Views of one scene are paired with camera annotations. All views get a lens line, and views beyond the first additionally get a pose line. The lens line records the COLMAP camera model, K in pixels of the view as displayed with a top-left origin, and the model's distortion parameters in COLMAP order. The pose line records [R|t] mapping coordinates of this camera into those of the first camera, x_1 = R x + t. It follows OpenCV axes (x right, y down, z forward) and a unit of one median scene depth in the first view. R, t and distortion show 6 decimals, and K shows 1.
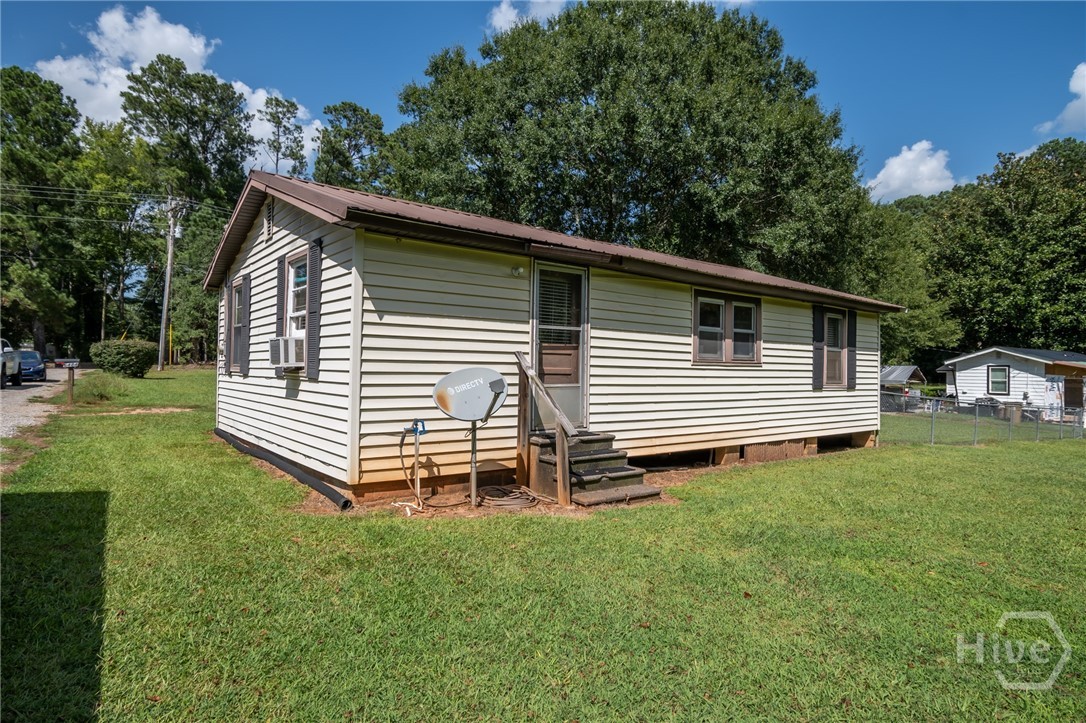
lens RADIAL K [[591.3, 0, 542.7], [0, 591.3, 366.9], [0, 0, 1]] dist [0.001638, 0.000550]
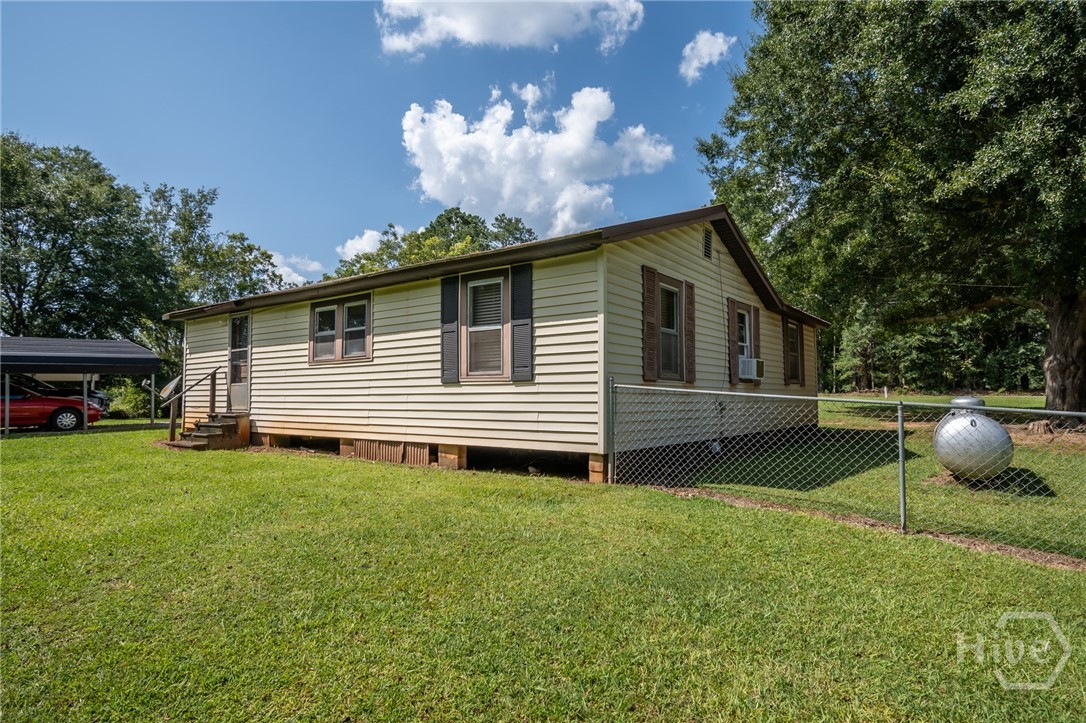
lens RADIAL K [[591.3, 0, 542.7], [0, 591.3, 366.9], [0, 0, 1]] dist [0.001638, 0.000550]
pose [[0.284801, -0.060217, -0.956693, 1.278863], [0.018519, 0.998184, -0.057315, 0.064491], [0.958408, -0.001394, 0.285400, 0.916827]]
